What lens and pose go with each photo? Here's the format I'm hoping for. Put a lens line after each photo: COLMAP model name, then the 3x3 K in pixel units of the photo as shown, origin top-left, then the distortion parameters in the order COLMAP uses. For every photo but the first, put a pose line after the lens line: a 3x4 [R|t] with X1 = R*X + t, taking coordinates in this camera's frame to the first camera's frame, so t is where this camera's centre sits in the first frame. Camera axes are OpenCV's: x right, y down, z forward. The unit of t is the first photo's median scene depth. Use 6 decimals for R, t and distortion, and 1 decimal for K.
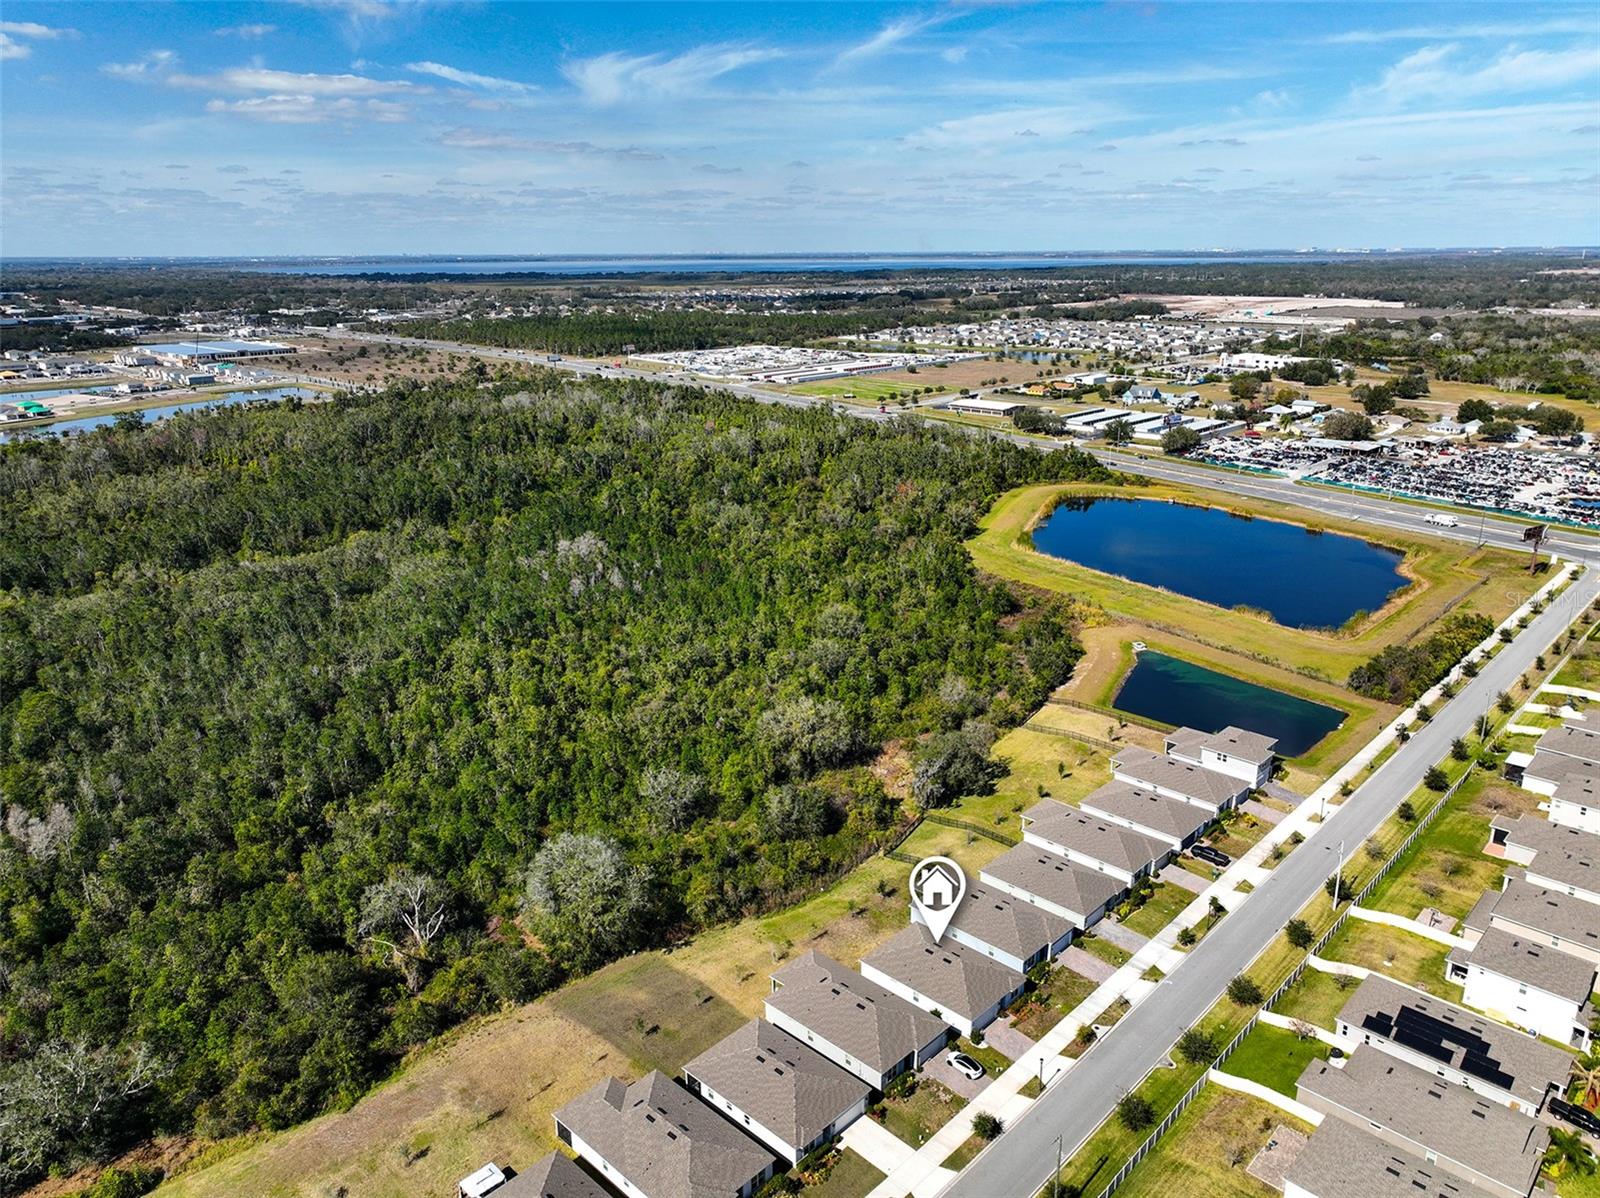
lens RADIAL K [[1127.6, 0, 804.0], [0, 1127.6, 599.5], [0, 0, 1]] dist [0.002871, 0.015827]
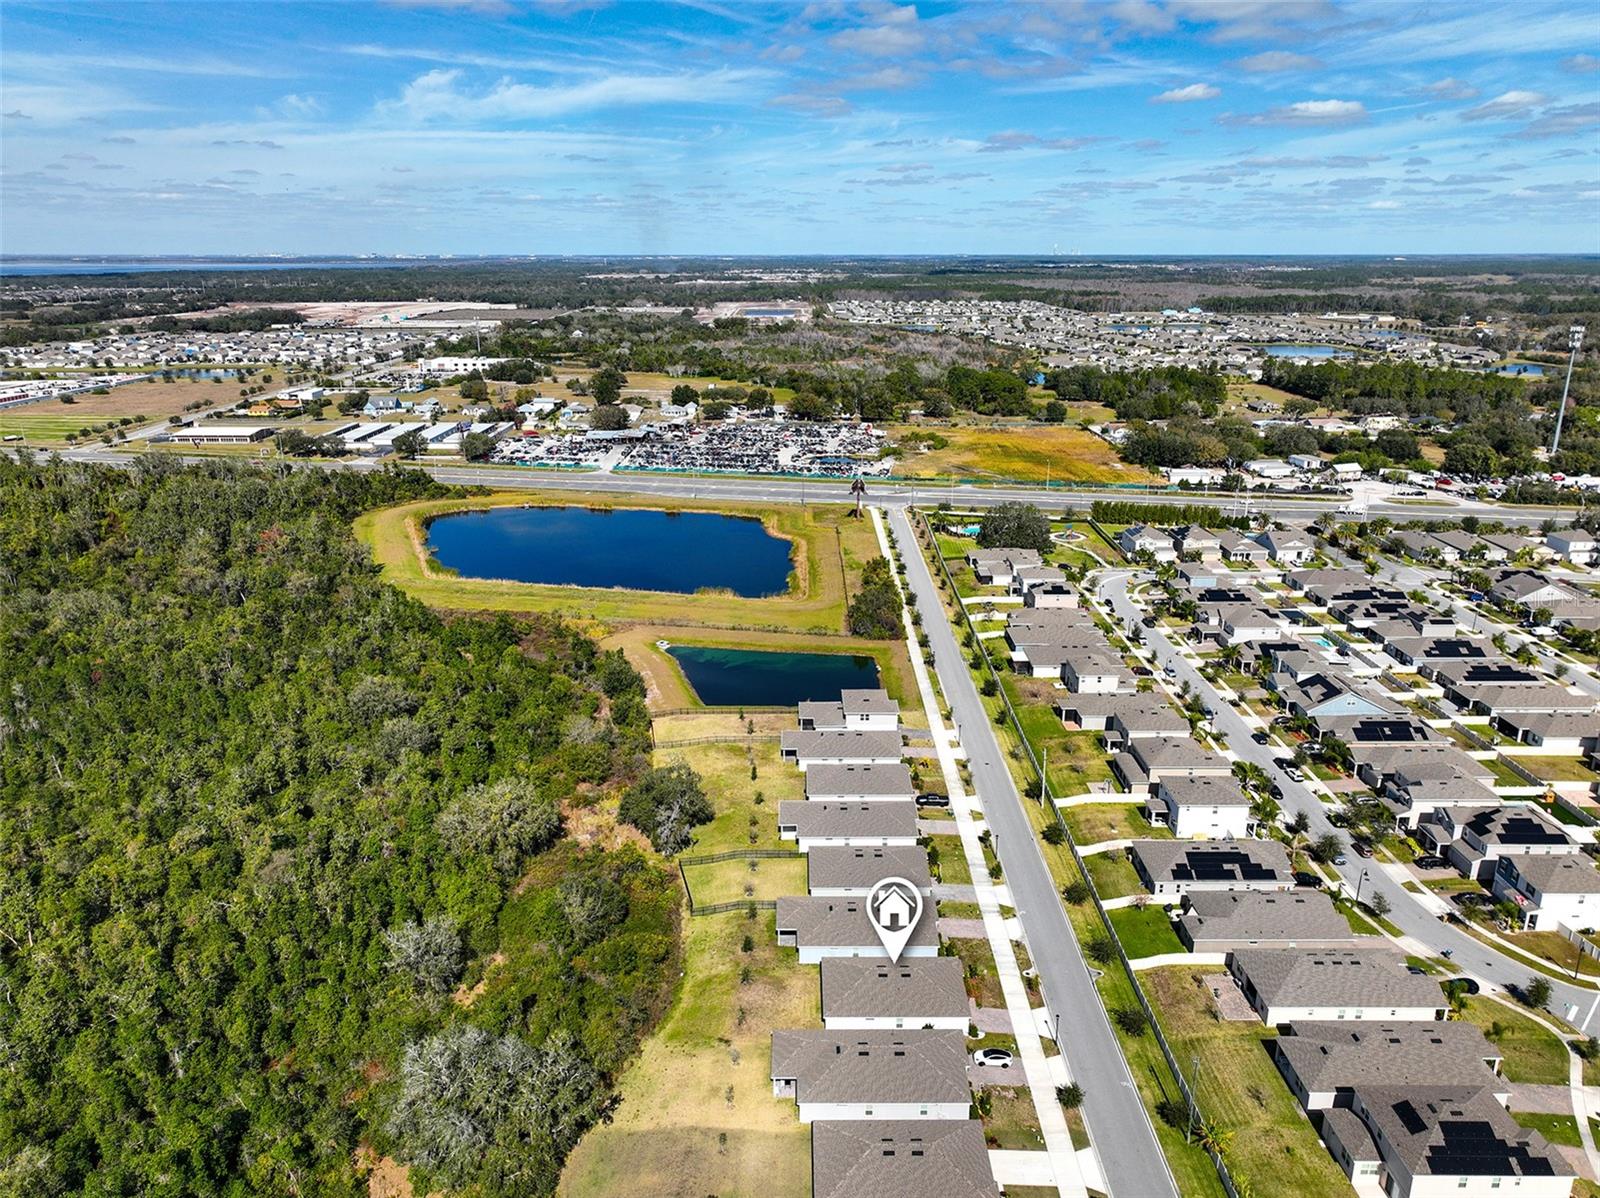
lens RADIAL K [[1127.6, 0, 804.0], [0, 1127.6, 599.5], [0, 0, 1]] dist [0.002871, 0.015827]
pose [[0.722959, -0.199300, 0.661520, -0.175315], [0.202384, 0.976579, 0.073039, -0.029807], [-0.660583, 0.081077, 0.746362, 0.100768]]
